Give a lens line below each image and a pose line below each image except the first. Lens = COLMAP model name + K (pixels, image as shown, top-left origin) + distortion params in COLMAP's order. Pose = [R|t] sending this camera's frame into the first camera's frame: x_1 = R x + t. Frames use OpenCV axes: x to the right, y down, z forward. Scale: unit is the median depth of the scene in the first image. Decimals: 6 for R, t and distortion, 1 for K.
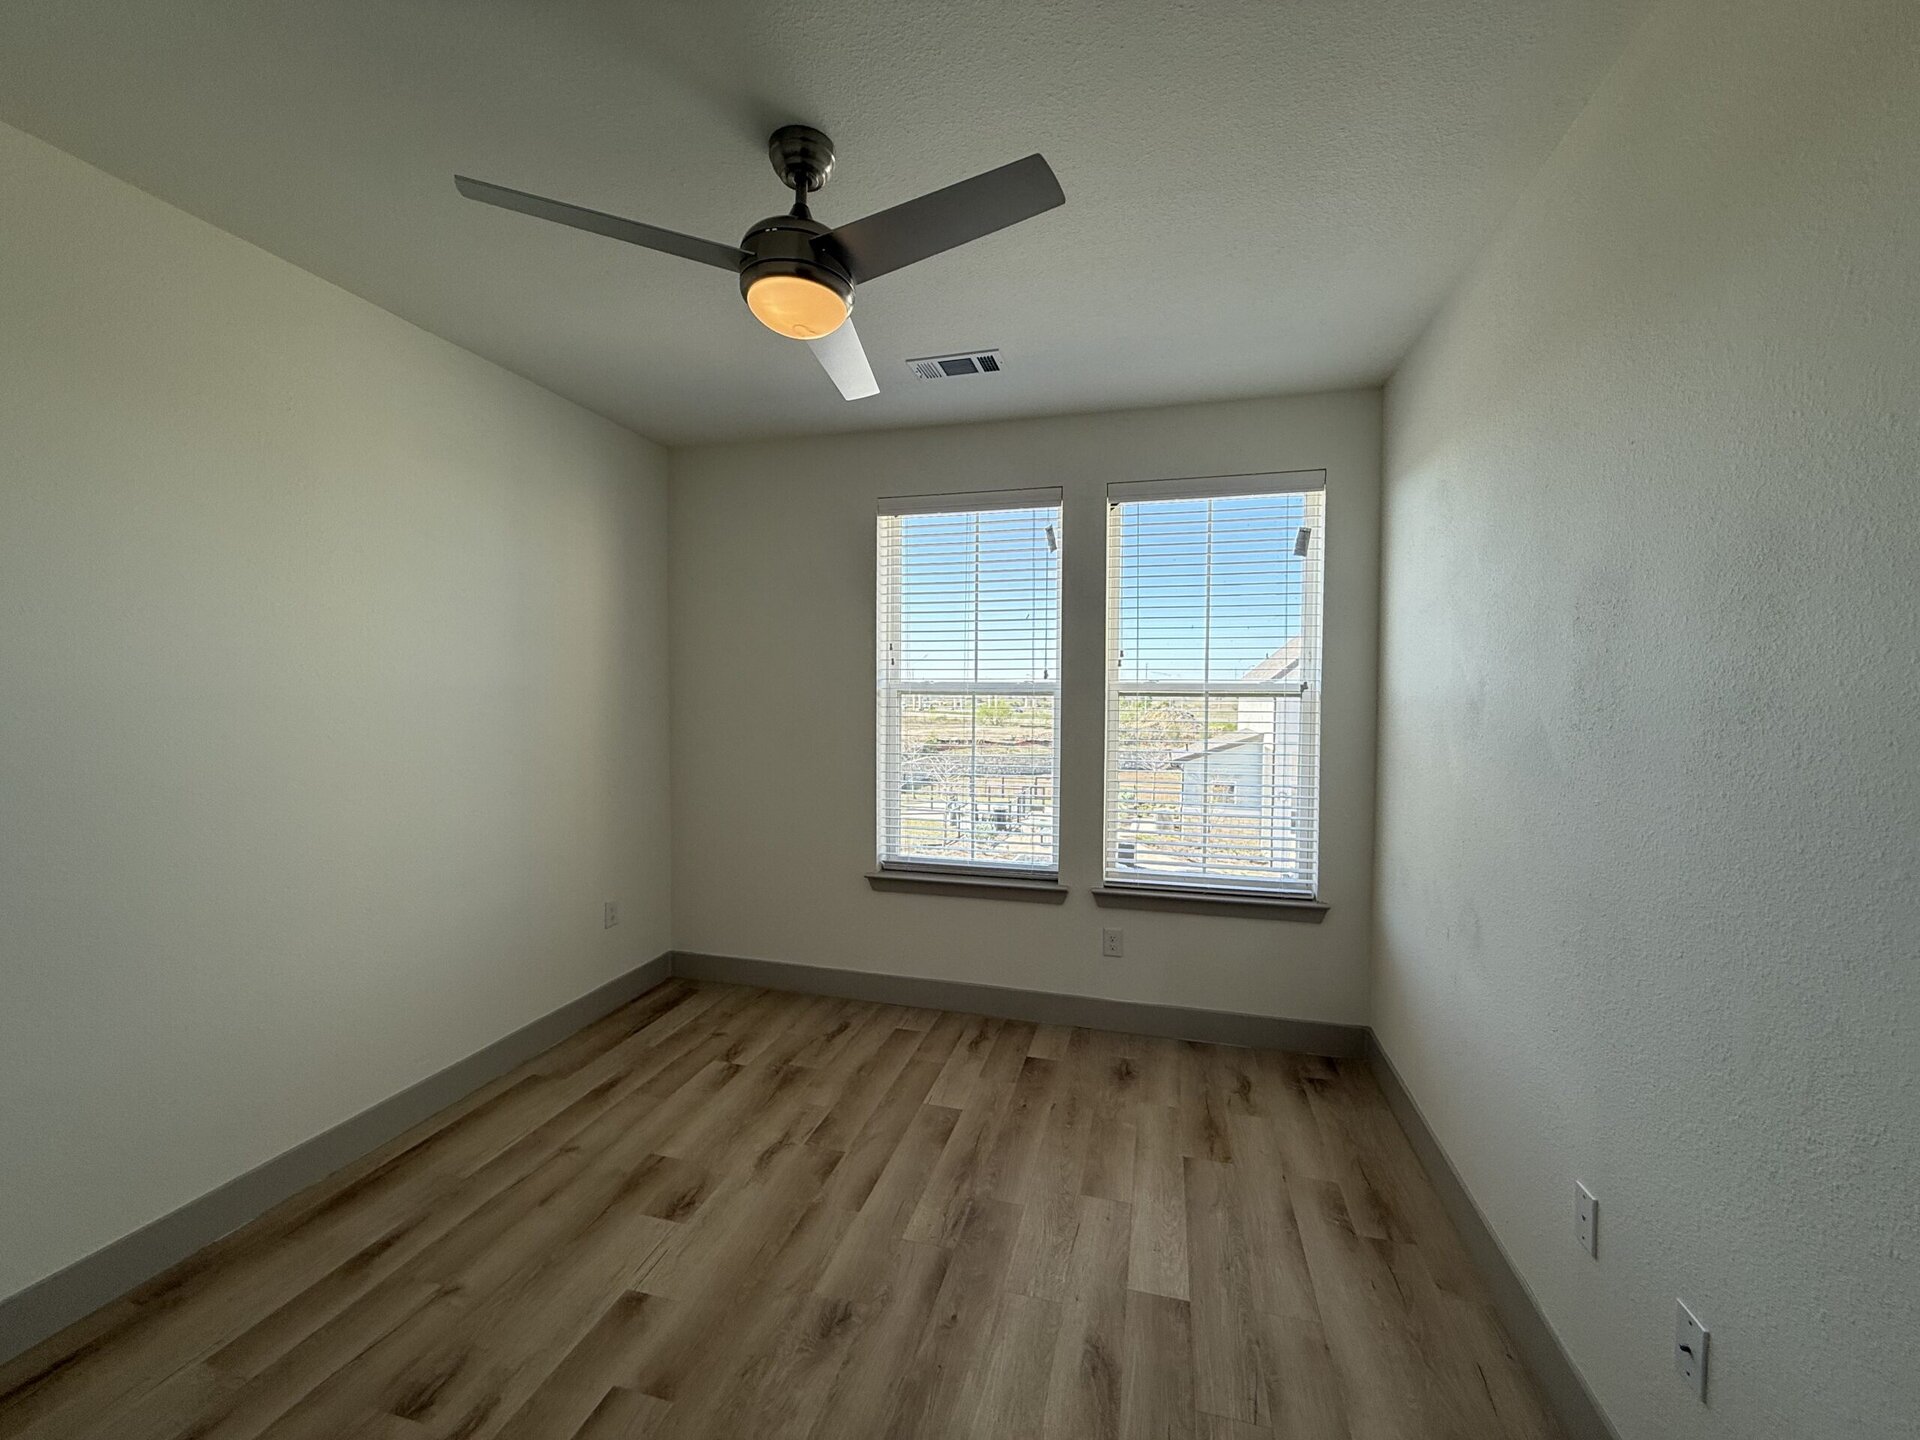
lens RADIAL K [[783.2, 0, 949.9], [0, 783.2, 717.2], [0, 0, 1]] dist [0.000612, 0.000078]
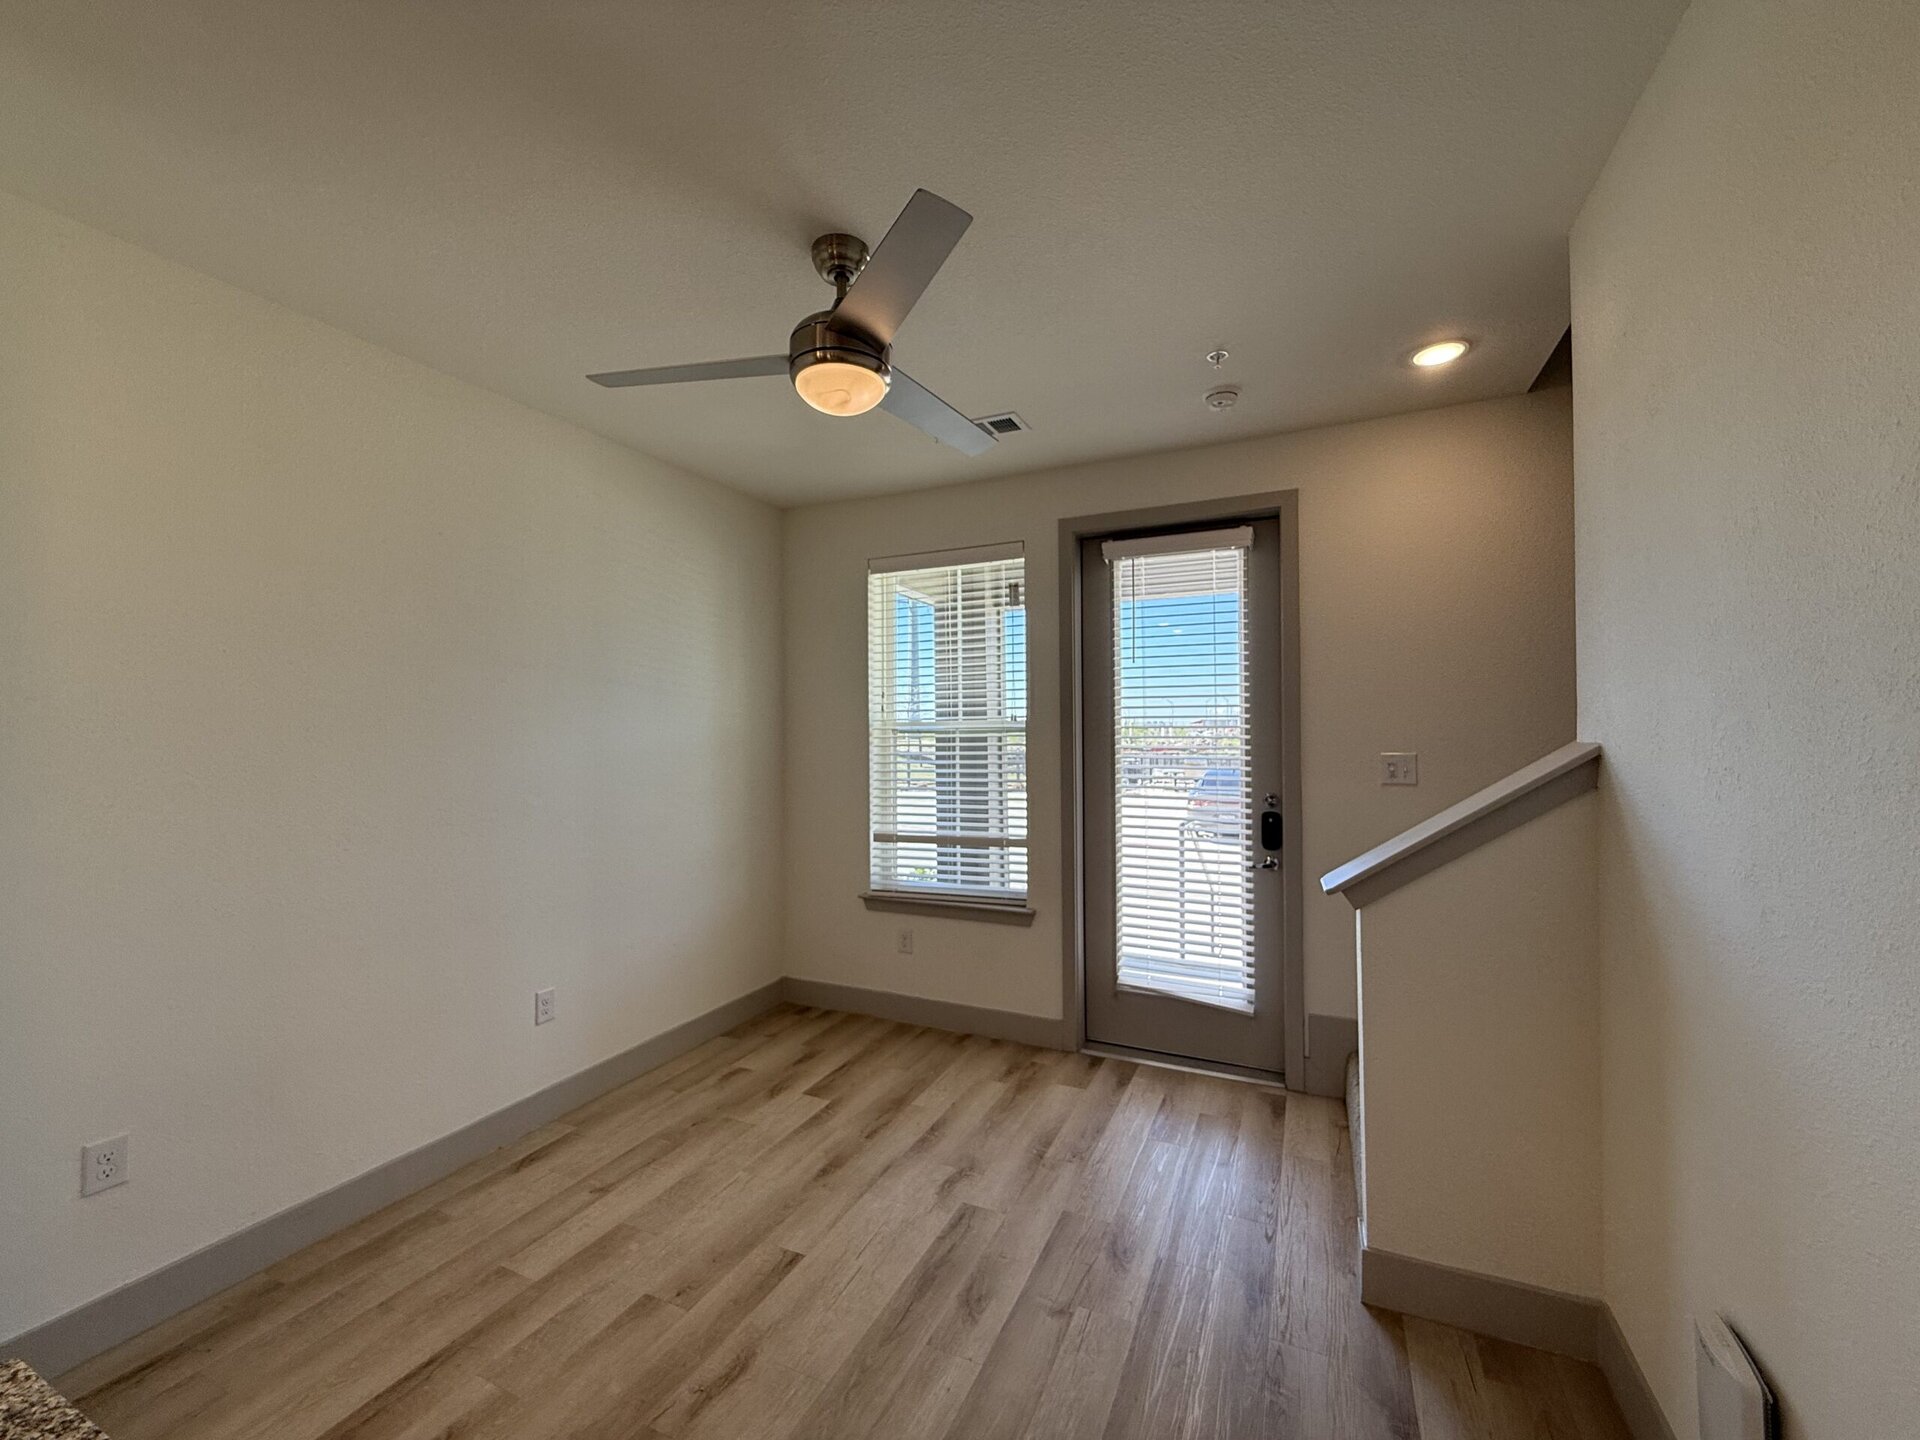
lens RADIAL K [[769.6, 0, 960.0], [0, 769.6, 720.0], [0, 0, 1]] dist [0.001881, 0.000266]
pose [[0.987649, -0.030678, -0.153651, 0.134528], [0.023670, 0.998603, -0.047234, 0.003264], [0.154885, 0.043014, 0.986996, -0.037780]]
